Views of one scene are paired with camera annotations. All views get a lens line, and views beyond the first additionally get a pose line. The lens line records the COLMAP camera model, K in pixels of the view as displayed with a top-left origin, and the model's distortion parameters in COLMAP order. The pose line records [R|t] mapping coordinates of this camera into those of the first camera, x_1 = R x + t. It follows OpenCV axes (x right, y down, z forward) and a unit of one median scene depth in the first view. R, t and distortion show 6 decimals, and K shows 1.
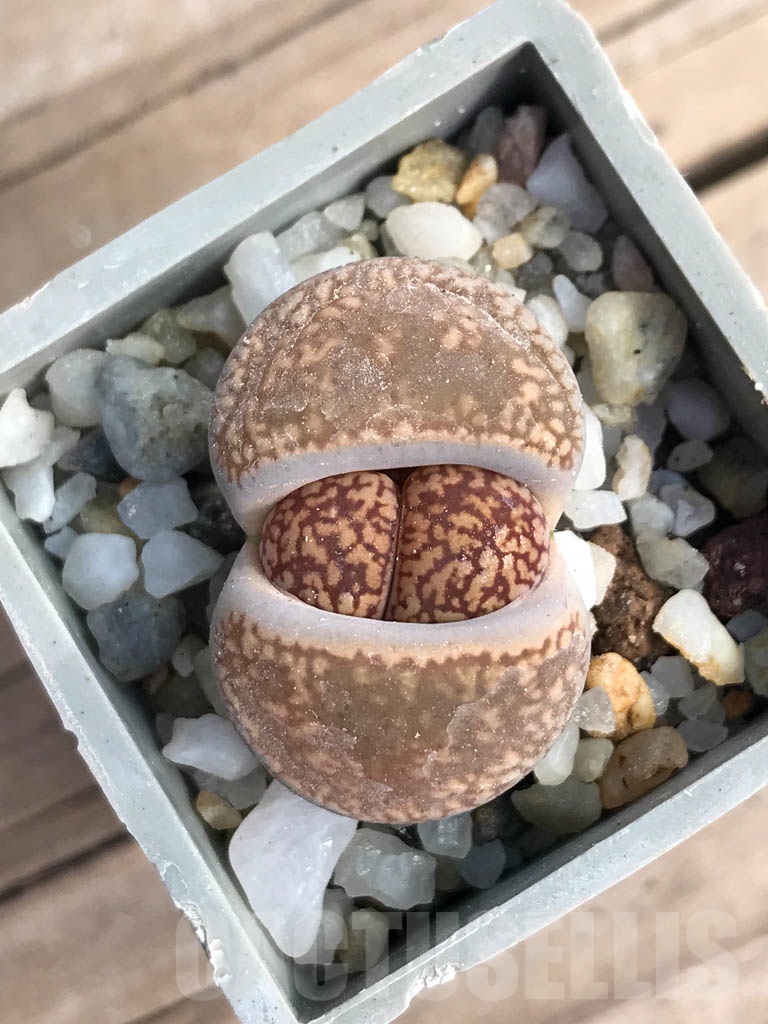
lens RADIAL K [[1961.4, 0, 384.0], [0, 1961.4, 512.0], [0, 0, 1]] dist [0.272621, -0.042227]
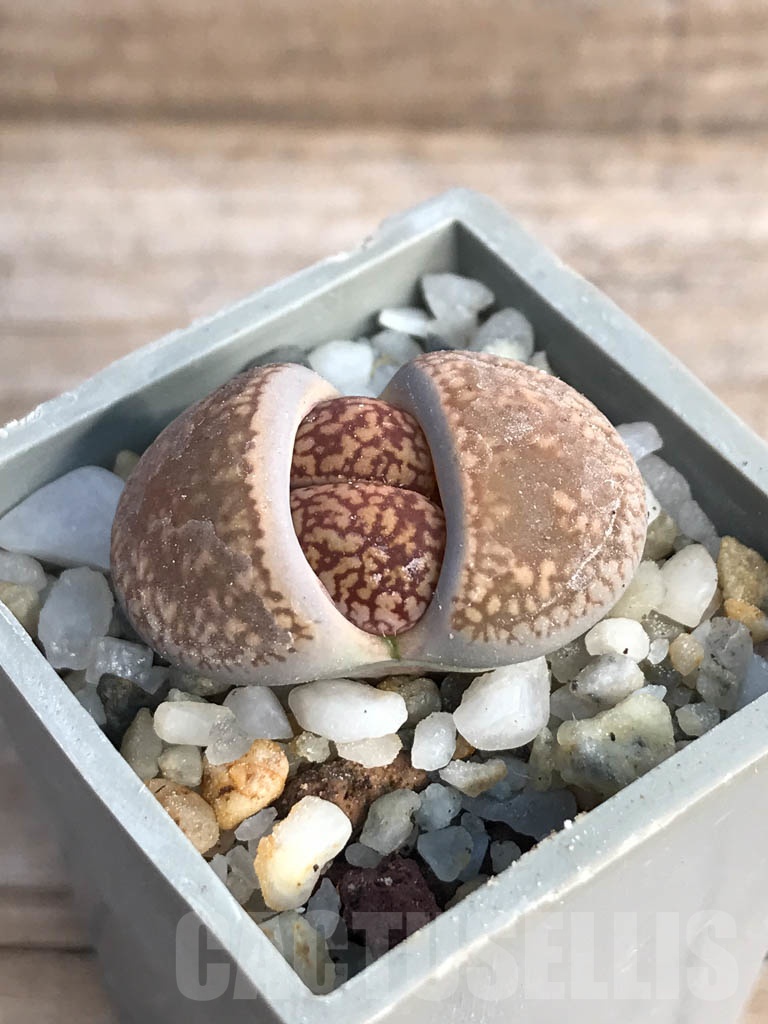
lens RADIAL K [[1961.4, 0, 384.0], [0, 1961.4, 512.0], [0, 0, 1]] dist [0.272621, -0.042227]
pose [[0.084731, 0.834557, -0.544367, 0.603739], [-0.990305, 0.130887, 0.046519, -0.041789], [0.110073, 0.535148, 0.837556, 0.121923]]
